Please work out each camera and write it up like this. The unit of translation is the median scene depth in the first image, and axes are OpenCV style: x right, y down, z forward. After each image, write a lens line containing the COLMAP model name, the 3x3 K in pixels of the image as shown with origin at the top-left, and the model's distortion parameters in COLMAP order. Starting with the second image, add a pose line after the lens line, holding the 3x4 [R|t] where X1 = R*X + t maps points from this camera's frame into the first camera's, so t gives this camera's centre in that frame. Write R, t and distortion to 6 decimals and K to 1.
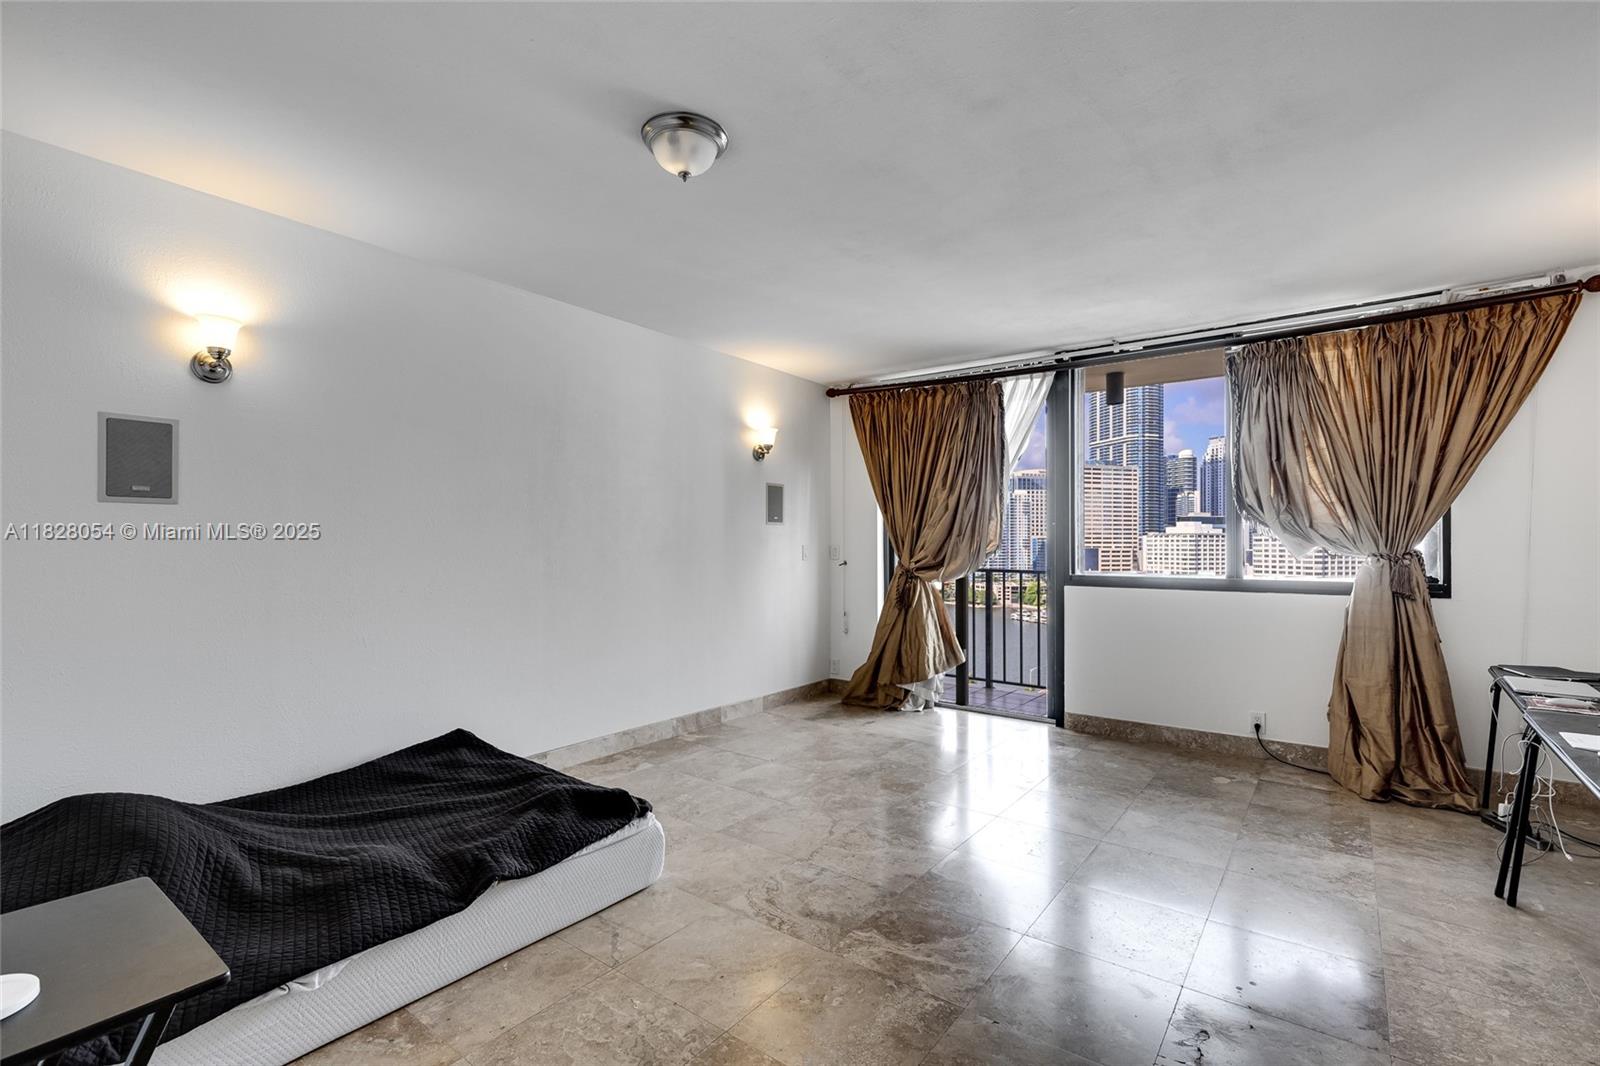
lens RADIAL K [[714.8, 0, 804.1], [0, 714.8, 537.9], [0, 0, 1]] dist [0.004000, -0.001315]
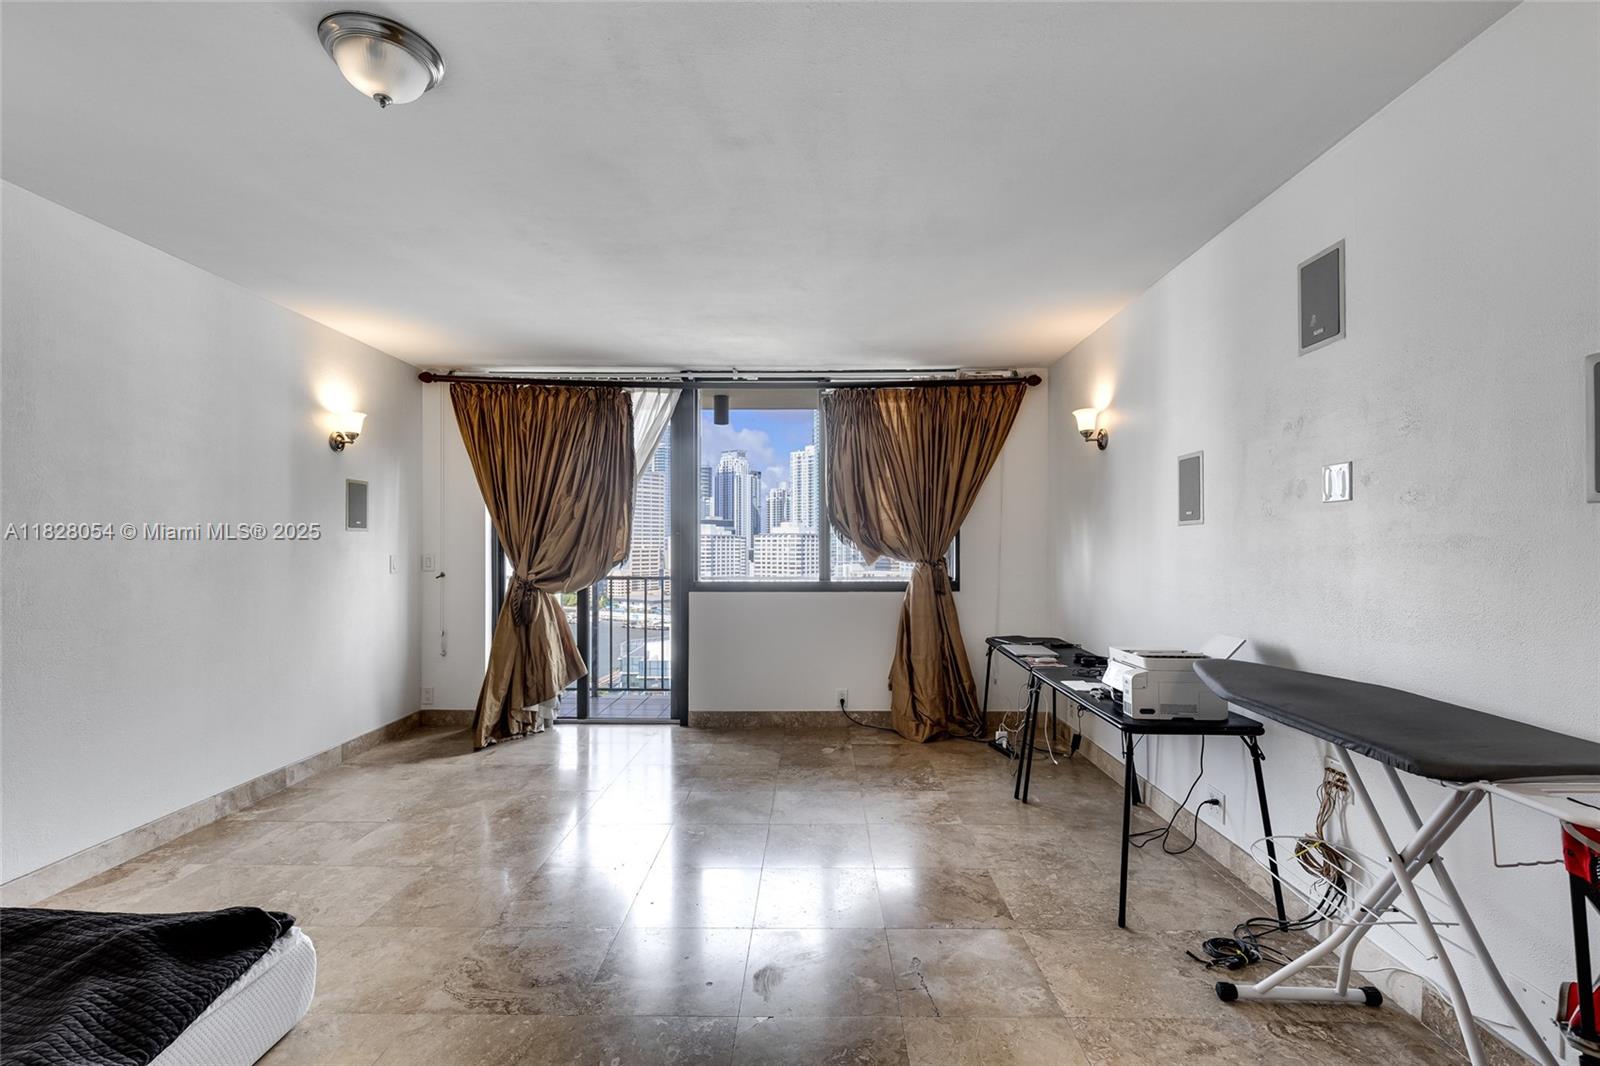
lens RADIAL K [[714.8, 0, 804.1], [0, 714.8, 537.9], [0, 0, 1]] dist [0.004000, -0.001315]
pose [[0.806983, 0.003677, 0.590563, -0.138578], [-0.003423, 0.999993, -0.001549, -0.013802], [-0.590564, -0.000772, 0.806990, 0.049523]]
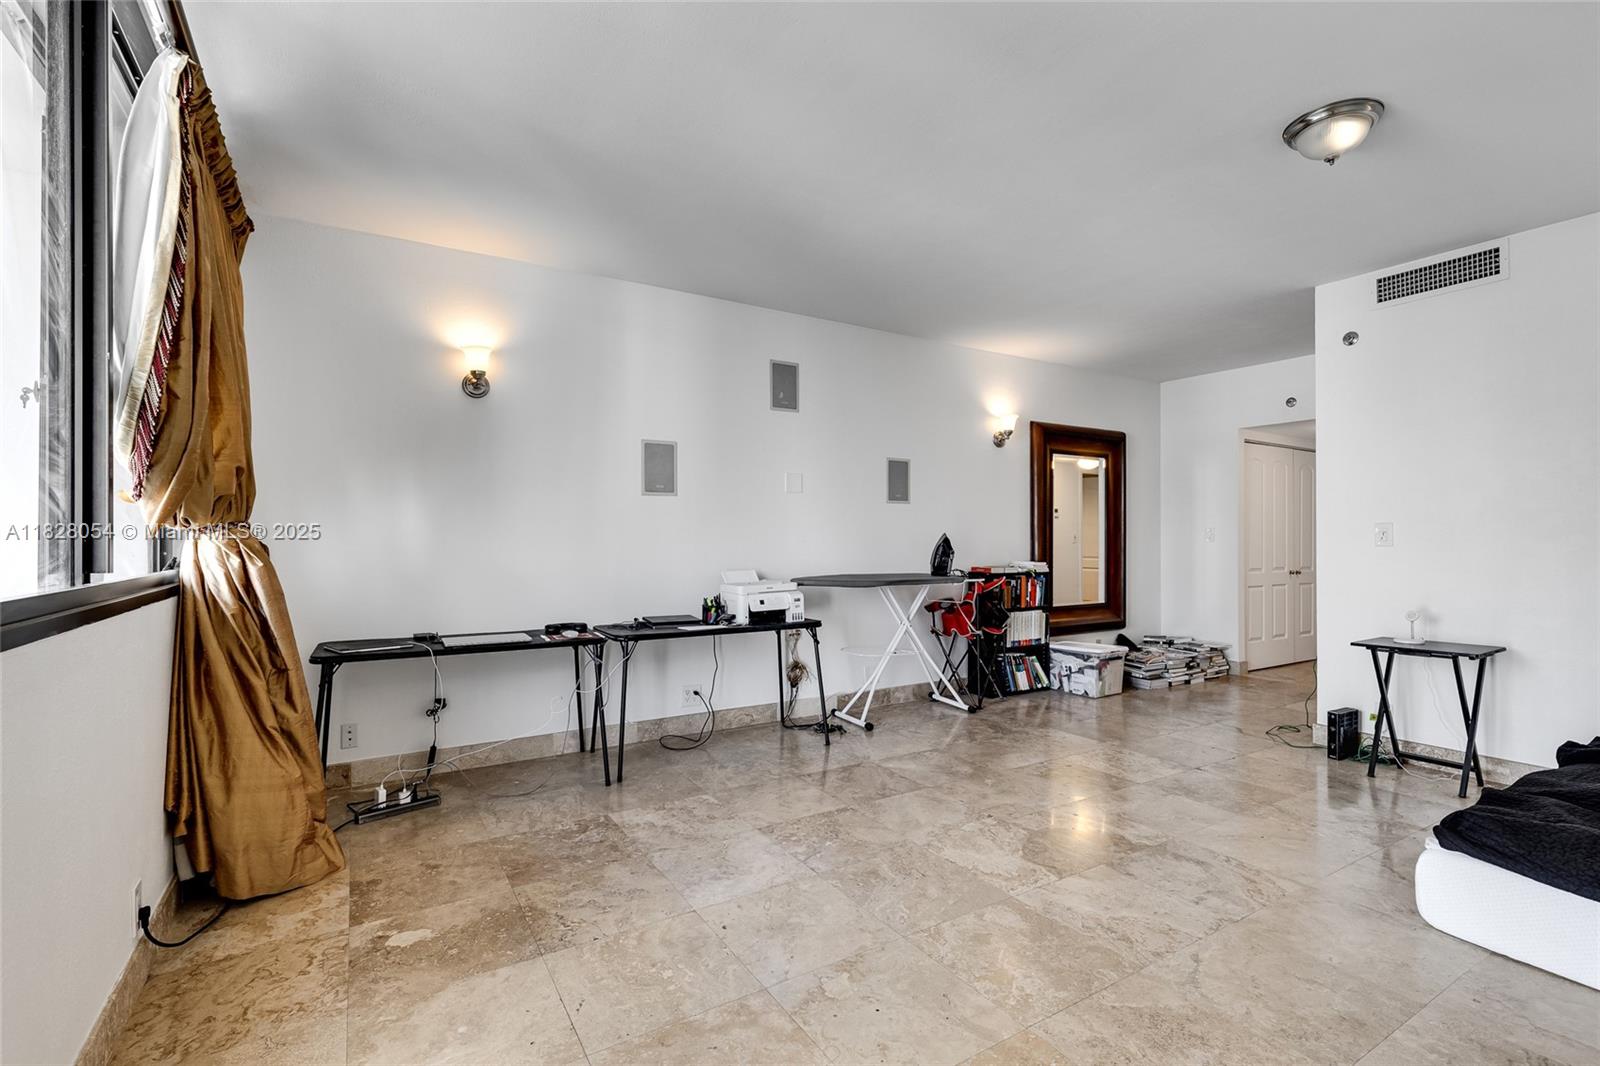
lens RADIAL K [[714.8, 0, 804.1], [0, 714.8, 537.9], [0, 0, 1]] dist [0.004000, -0.001315]
pose [[-0.930169, -0.000418, 0.367130, 0.090856], [-0.003847, 0.999956, -0.008608, 0.033316], [-0.367110, -0.009419, -0.930130, 1.223362]]
